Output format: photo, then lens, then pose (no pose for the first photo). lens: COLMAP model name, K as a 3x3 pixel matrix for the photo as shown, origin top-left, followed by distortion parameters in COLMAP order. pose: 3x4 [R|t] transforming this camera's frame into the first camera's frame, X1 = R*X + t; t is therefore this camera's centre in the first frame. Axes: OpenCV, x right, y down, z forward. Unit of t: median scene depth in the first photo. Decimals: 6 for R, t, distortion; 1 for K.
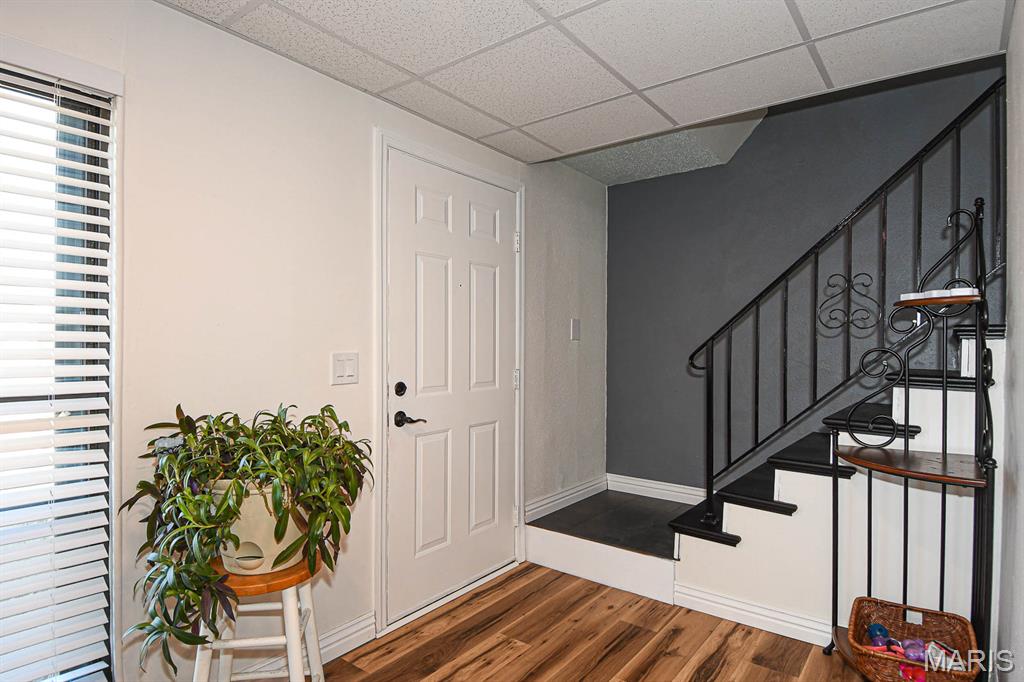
lens RADIAL K [[549.0, 0, 505.4], [0, 549.0, 347.2], [0, 0, 1]] dist [0.055455, -0.060953]
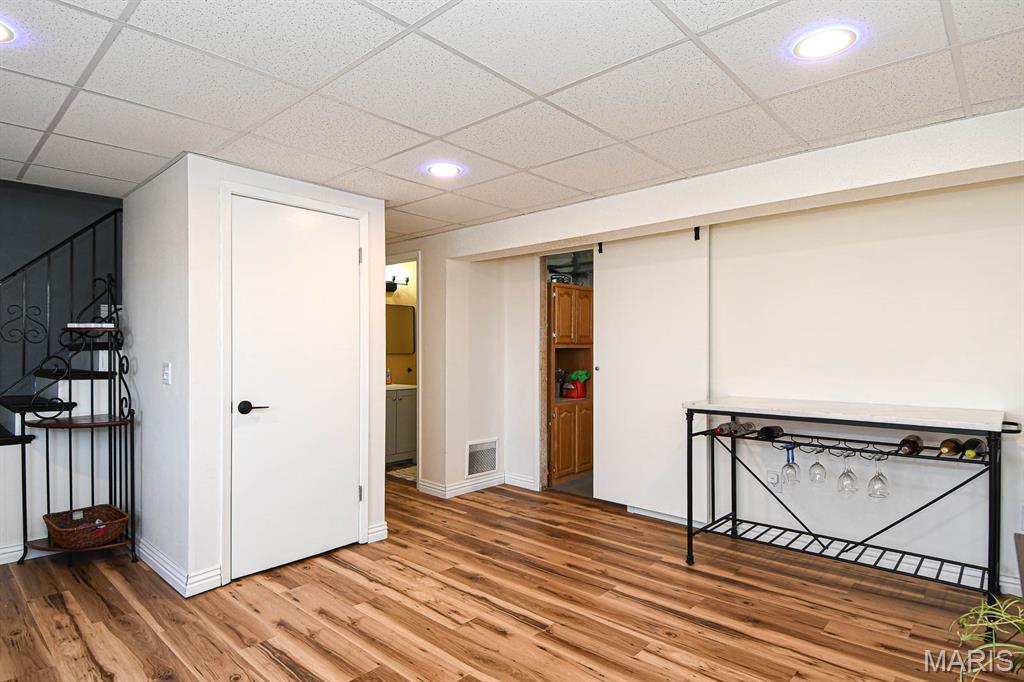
lens RADIAL K [[549.0, 0, 505.4], [0, 549.0, 347.2], [0, 0, 1]] dist [0.055455, -0.060953]
pose [[0.096936, -0.003114, 0.995286, -0.812656], [0.005767, 0.999980, 0.002567, -0.022179], [-0.995274, 0.005491, 0.096952, -0.466149]]
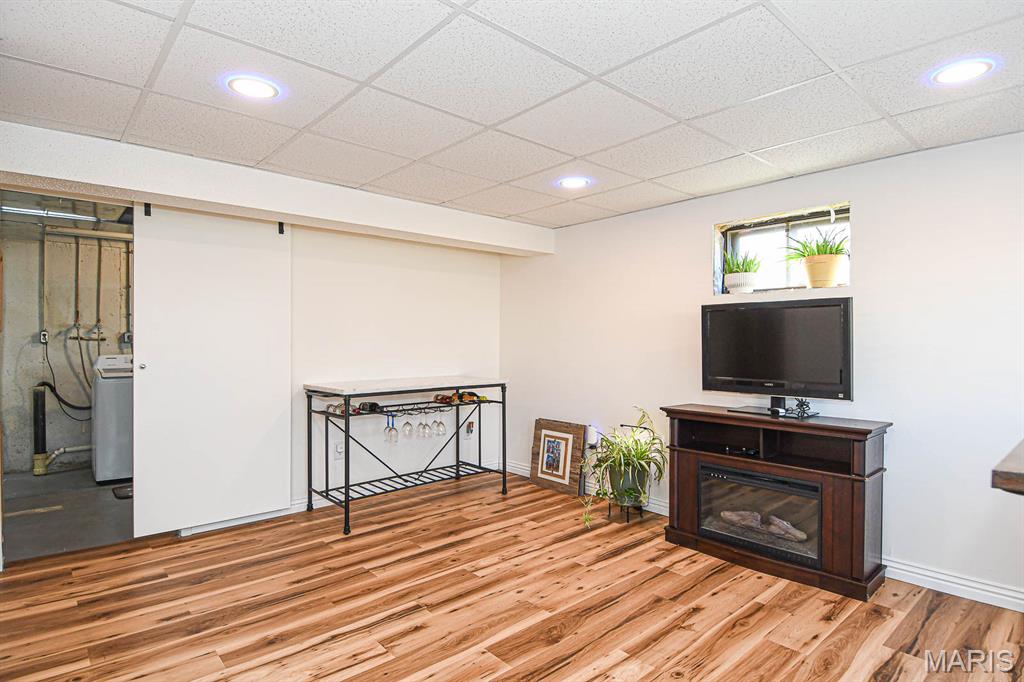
lens RADIAL K [[549.0, 0, 505.4], [0, 549.0, 347.2], [0, 0, 1]] dist [0.055455, -0.060953]
pose [[-0.979975, -0.008846, 0.198923, -0.040115], [-0.005481, 0.999833, 0.017462, -0.024361], [-0.199044, 0.016022, -0.979859, 0.768379]]
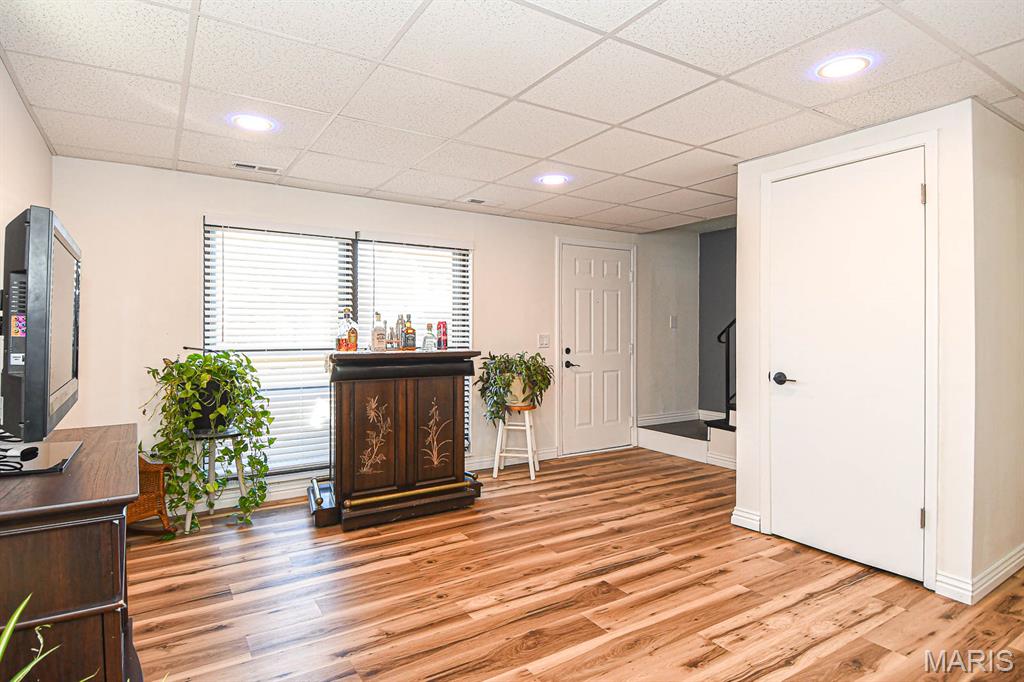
lens RADIAL K [[536.7, 0, 484.6], [0, 536.7, 330.9], [0, 0, 1]] dist [0.002161, -0.021562]
pose [[0.923754, -0.004195, -0.382964, 0.394845], [0.001488, 0.999972, -0.007365, 0.012753], [0.382984, 0.006234, 0.923734, -1.356594]]
